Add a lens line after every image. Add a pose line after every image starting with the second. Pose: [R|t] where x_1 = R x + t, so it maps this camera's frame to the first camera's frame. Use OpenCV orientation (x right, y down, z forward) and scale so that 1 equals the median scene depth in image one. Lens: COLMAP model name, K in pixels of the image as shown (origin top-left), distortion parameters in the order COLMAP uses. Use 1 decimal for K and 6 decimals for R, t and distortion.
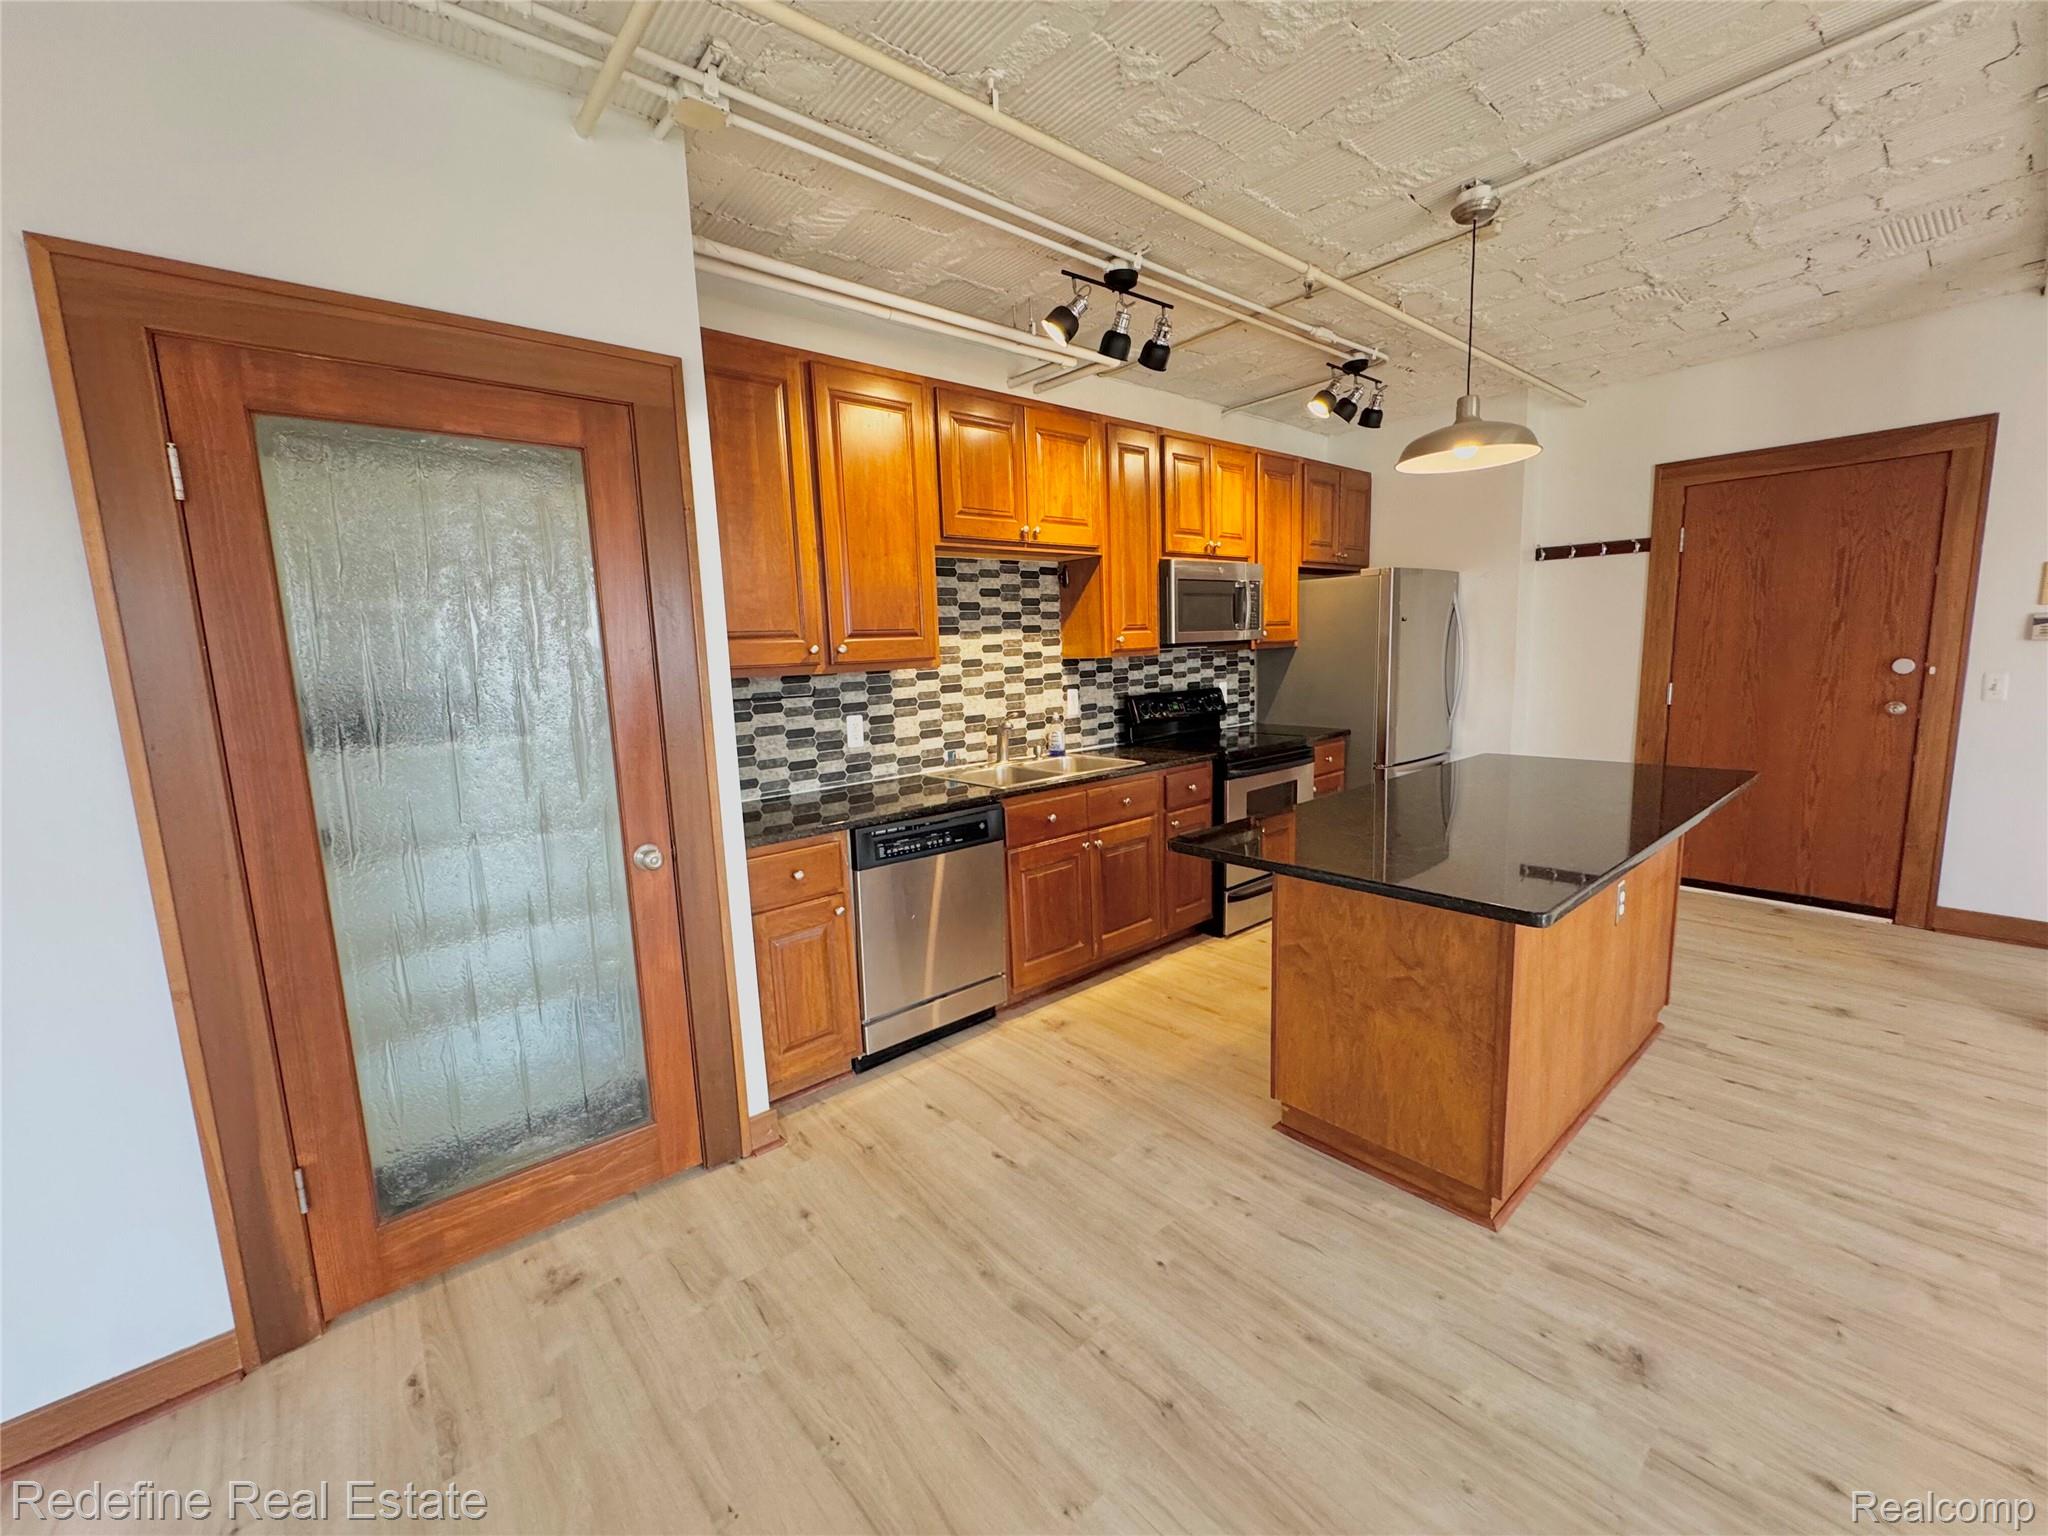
lens RADIAL K [[824.3, 0, 1024.4], [0, 824.3, 766.0], [0, 0, 1]] dist [-0.003952, 0.000560]
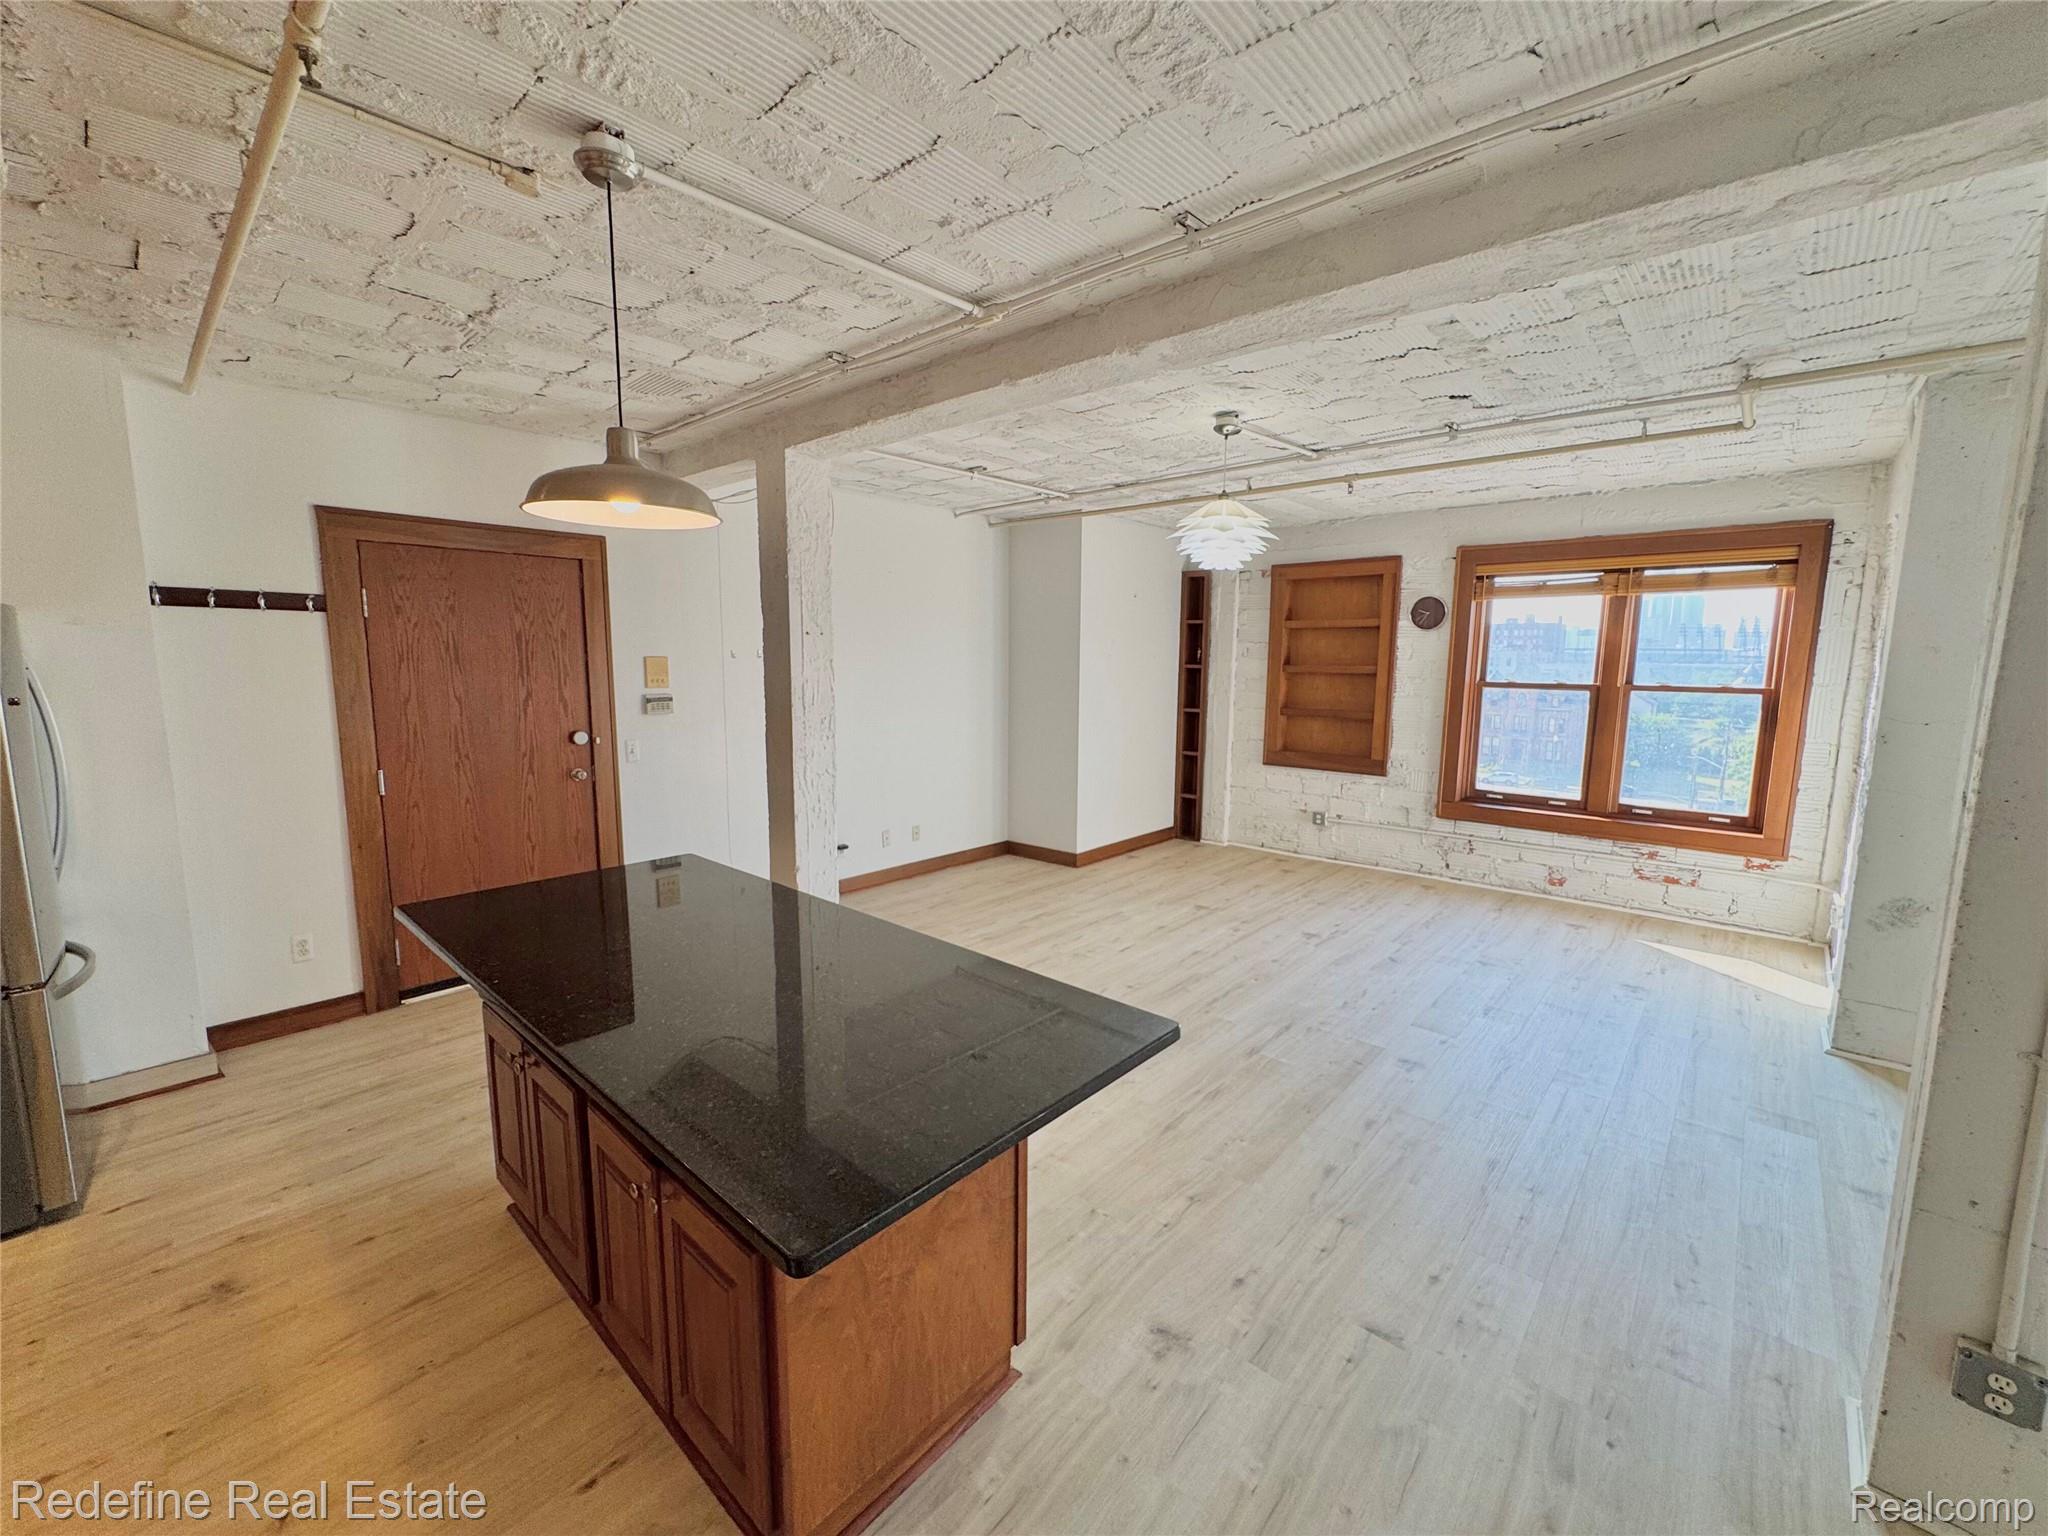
lens RADIAL K [[824.3, 0, 1028.8], [0, 824.3, 765.3], [0, 0, 1]] dist [-0.003952, 0.000560]
pose [[-0.133539, -0.097104, 0.986275, -0.170080], [0.140487, 0.983284, 0.115831, -0.136254], [-0.981036, 0.154026, -0.117665, 0.548950]]
